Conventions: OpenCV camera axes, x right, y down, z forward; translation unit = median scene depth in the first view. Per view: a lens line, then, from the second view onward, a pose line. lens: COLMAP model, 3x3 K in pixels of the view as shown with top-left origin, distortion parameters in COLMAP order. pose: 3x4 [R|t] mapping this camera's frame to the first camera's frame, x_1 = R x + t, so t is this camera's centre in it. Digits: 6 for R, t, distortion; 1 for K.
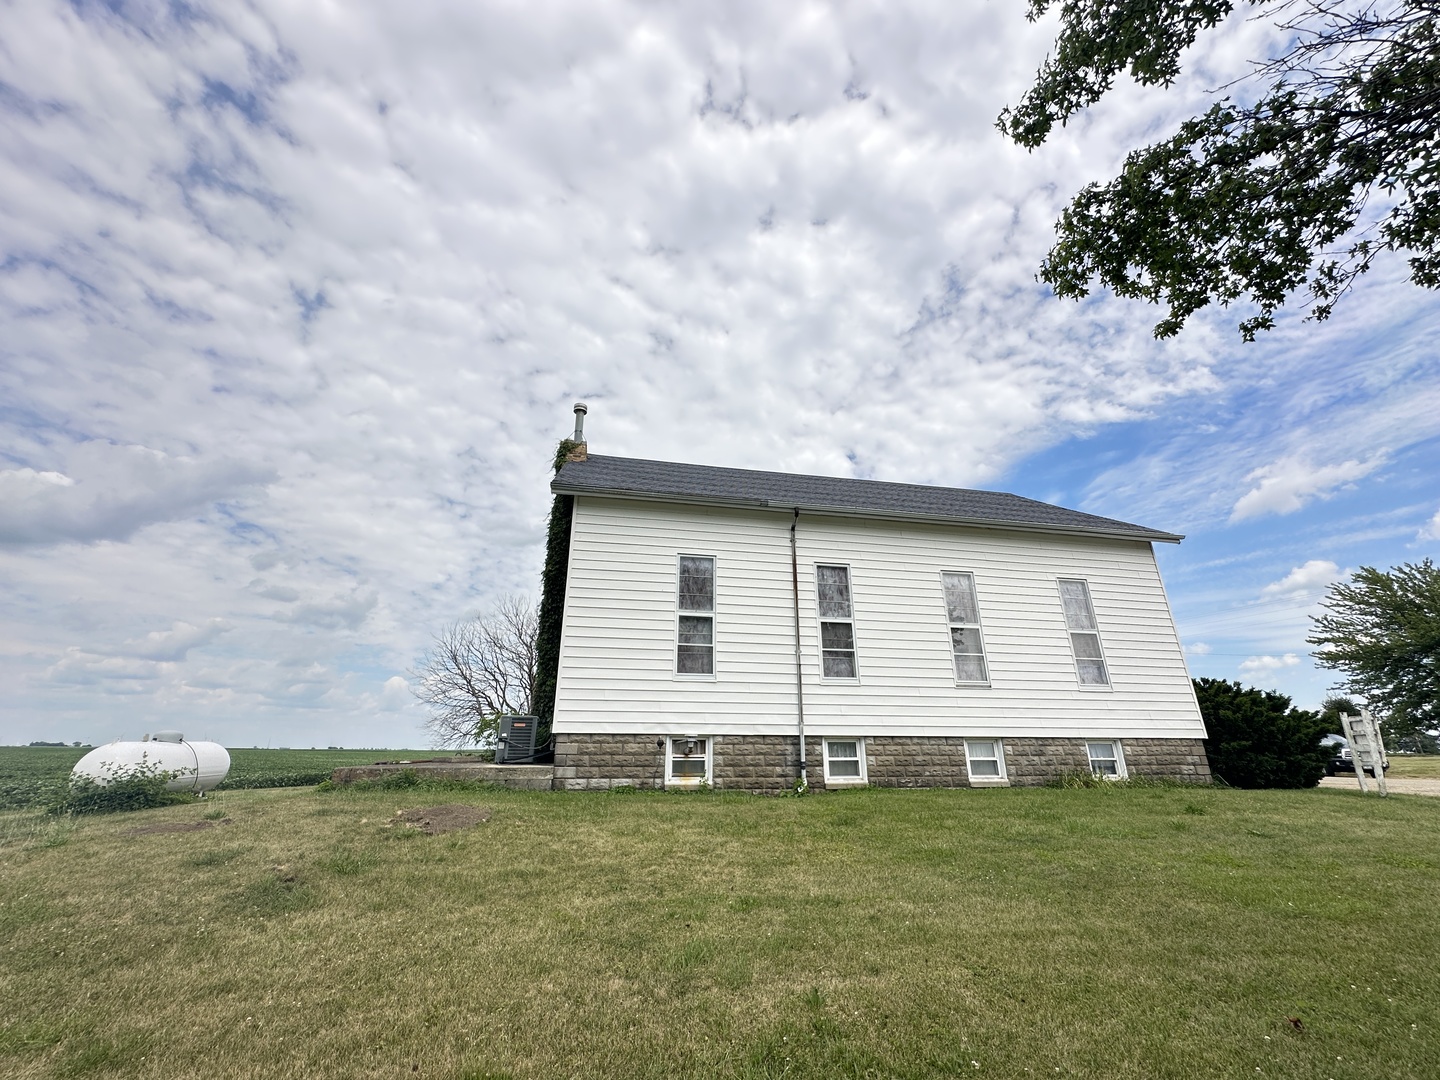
lens RADIAL K [[572.0, 0, 720.0], [0, 572.0, 540.0], [0, 0, 1]] dist [-0.004896, 0.000933]
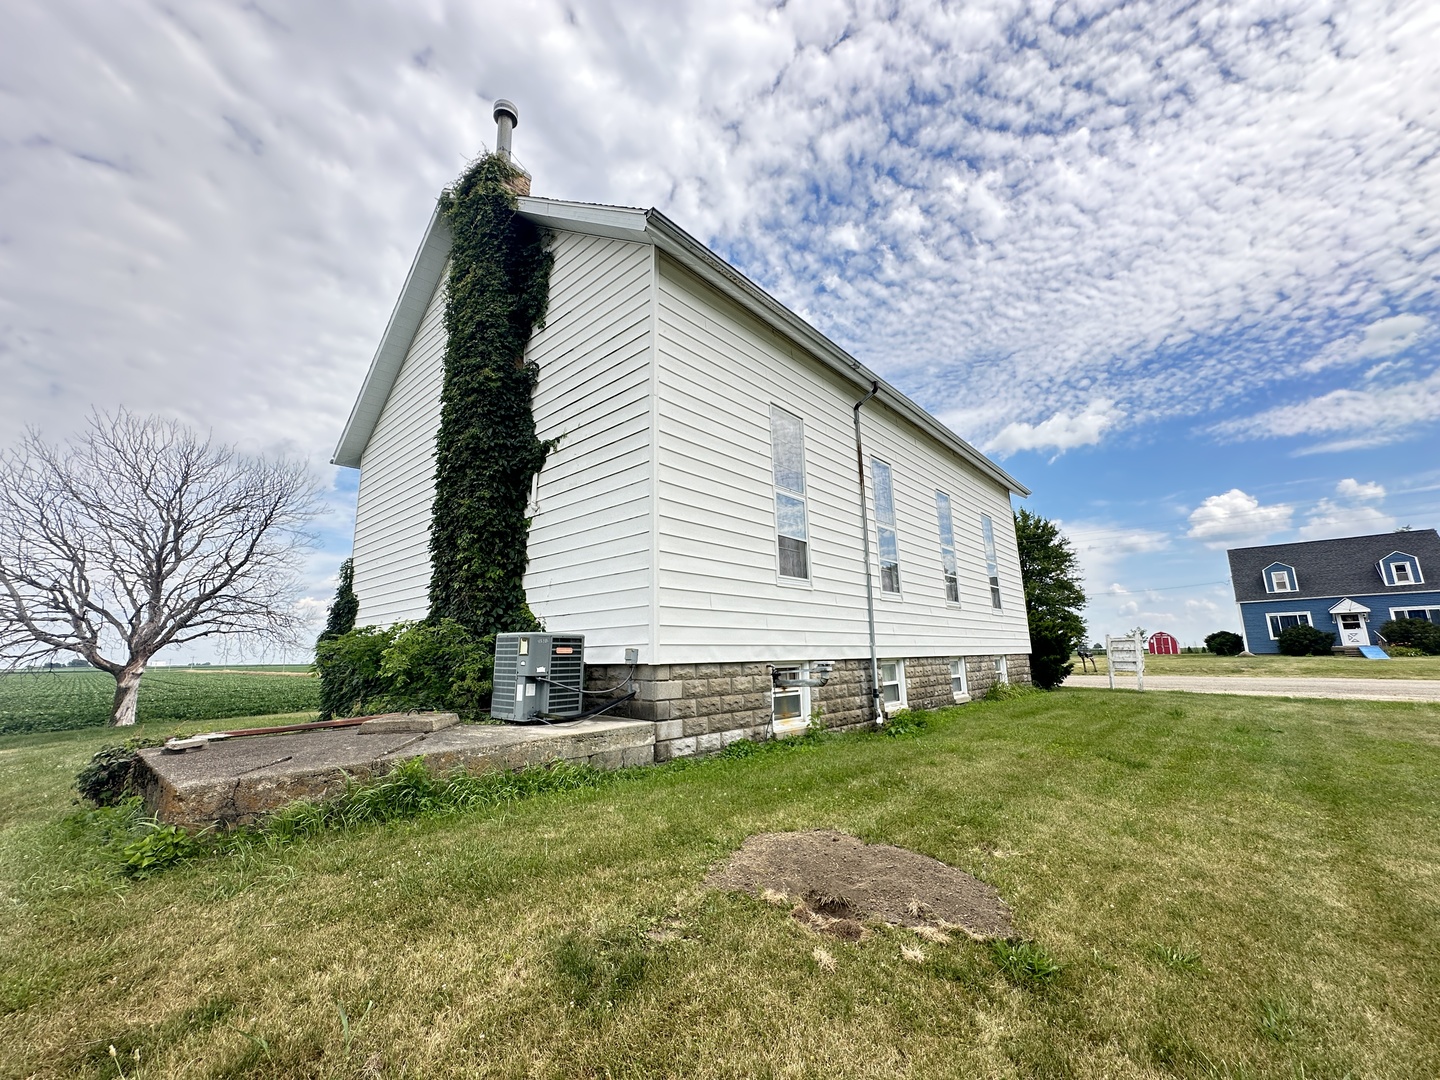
lens RADIAL K [[572.0, 0, 720.0], [0, 572.0, 540.0], [0, 0, 1]] dist [-0.004896, 0.000933]
pose [[0.788491, 0.102070, 0.606518, -0.549201], [-0.177424, 0.981959, 0.065404, 0.158005], [-0.588899, -0.159181, 0.792375, 0.499288]]
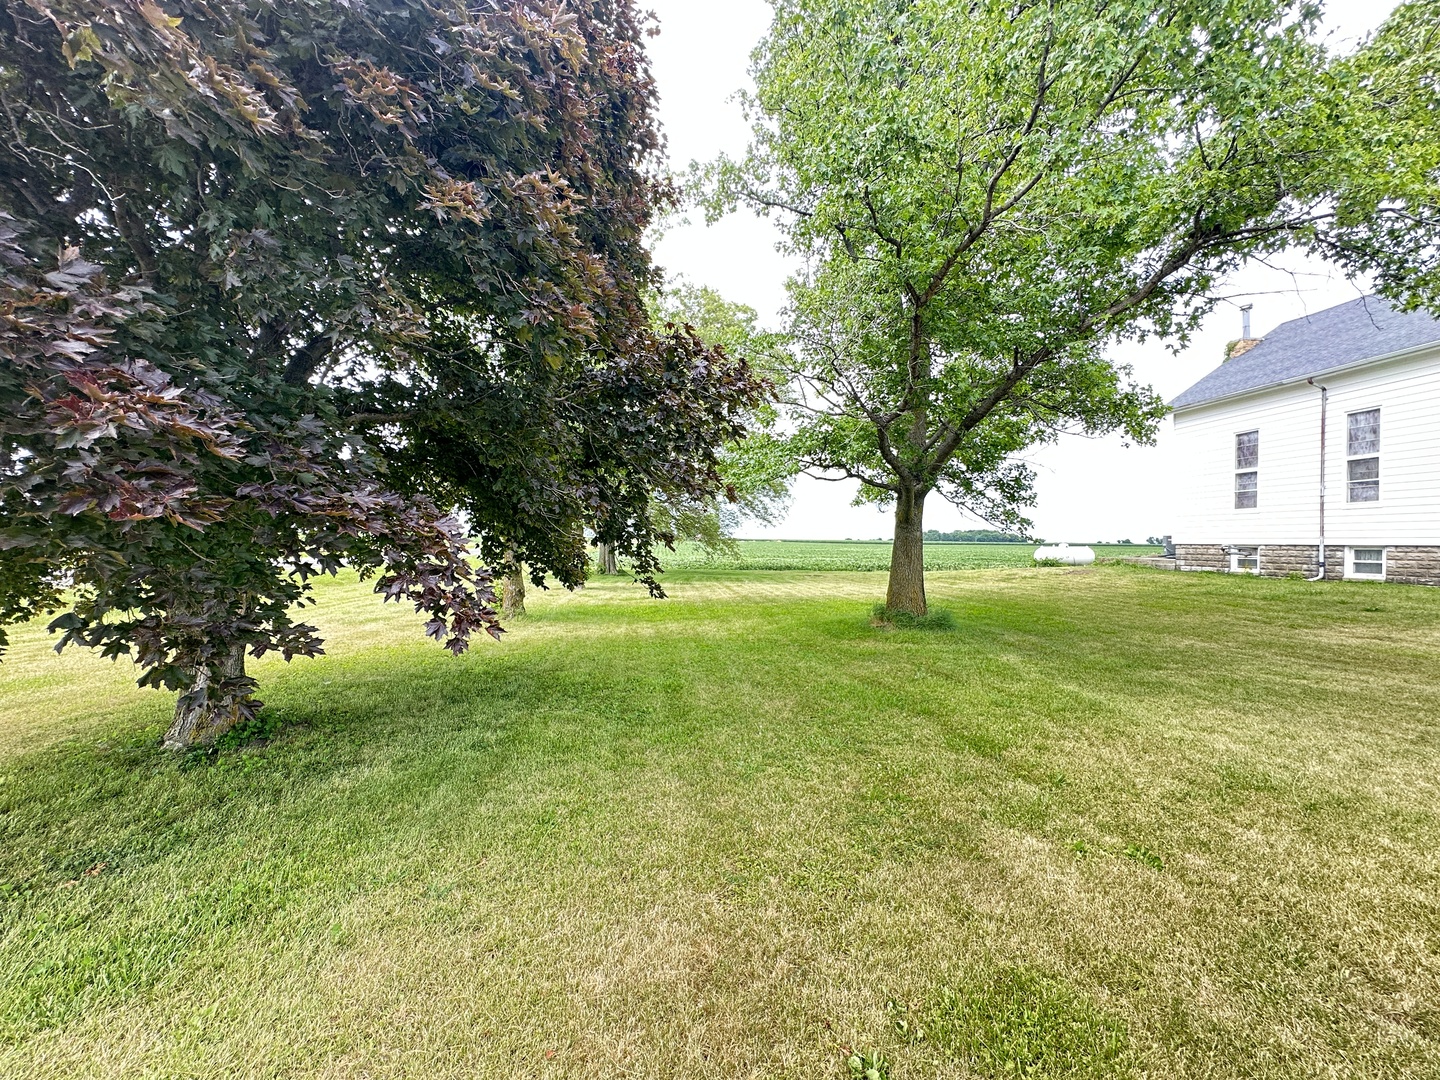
lens RADIAL K [[572.0, 0, 720.0], [0, 572.0, 540.0], [0, 0, 1]] dist [-0.004896, 0.000933]
pose [[-0.079692, -0.008722, -0.996781, 1.667795], [0.321150, 0.946419, -0.033957, -0.101838], [0.943669, -0.322823, -0.072621, -0.304901]]
